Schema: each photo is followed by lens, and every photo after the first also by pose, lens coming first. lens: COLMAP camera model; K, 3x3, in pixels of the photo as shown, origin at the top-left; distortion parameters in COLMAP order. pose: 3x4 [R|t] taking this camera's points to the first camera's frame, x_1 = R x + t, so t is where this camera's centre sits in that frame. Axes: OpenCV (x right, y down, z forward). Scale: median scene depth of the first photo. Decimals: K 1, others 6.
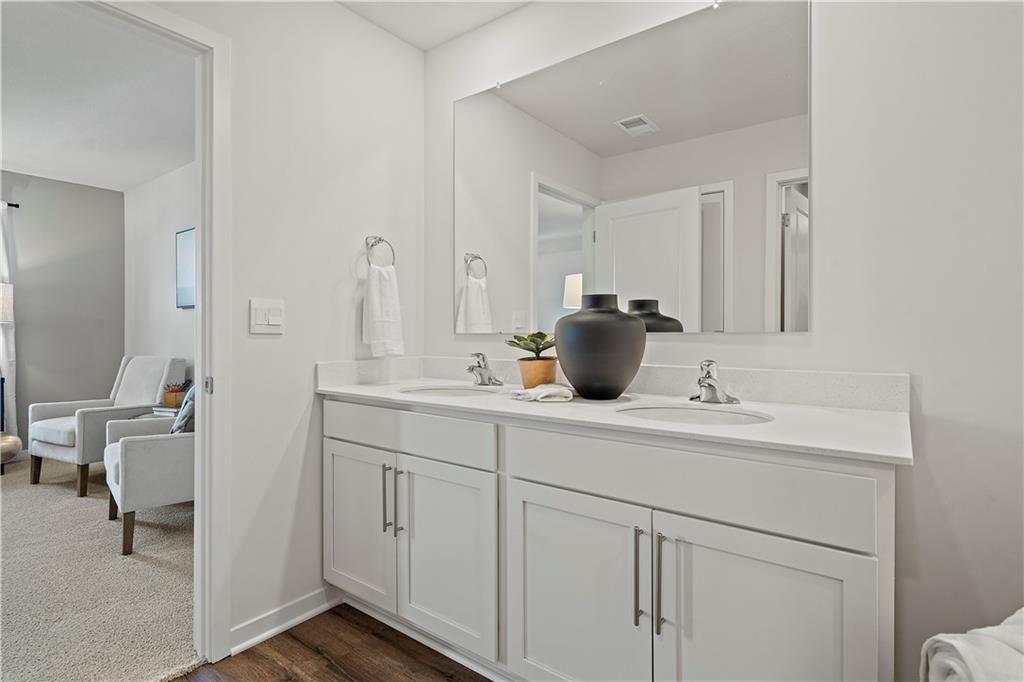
lens RADIAL K [[519.1, 0, 510.2], [0, 519.1, 337.1], [0, 0, 1]] dist [0.002400, 0.000178]
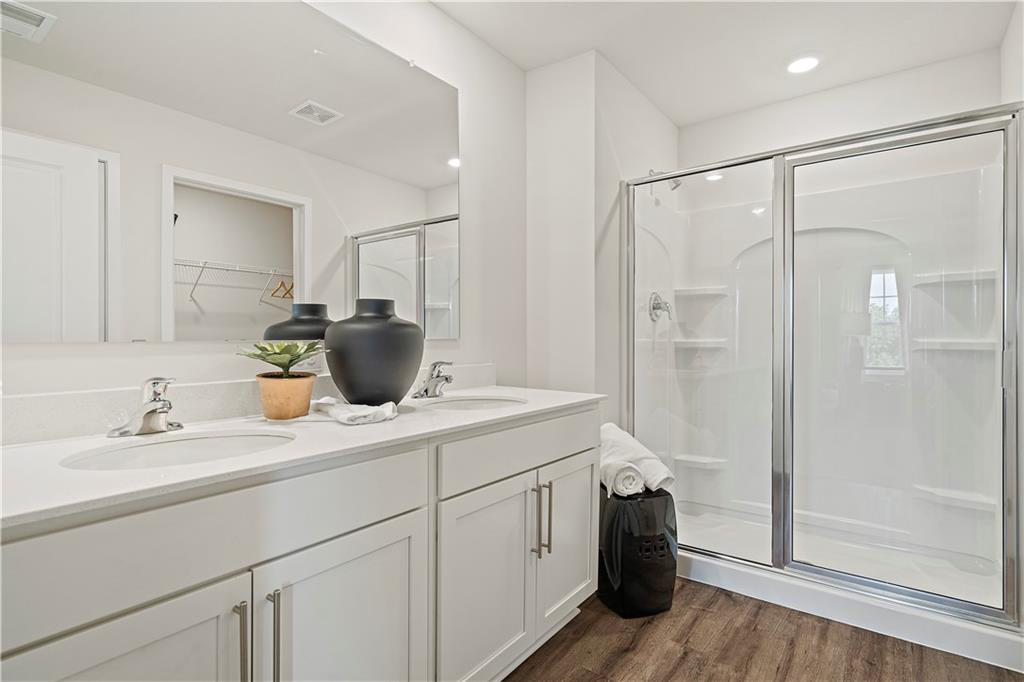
lens RADIAL K [[519.1, 0, 510.2], [0, 519.1, 337.1], [0, 0, 1]] dist [0.002400, 0.000178]
pose [[-0.004301, 0.005987, 0.999973, -0.779968], [0.018207, 0.999817, -0.005907, -0.001974], [-0.999825, 0.018182, -0.004409, 0.778120]]
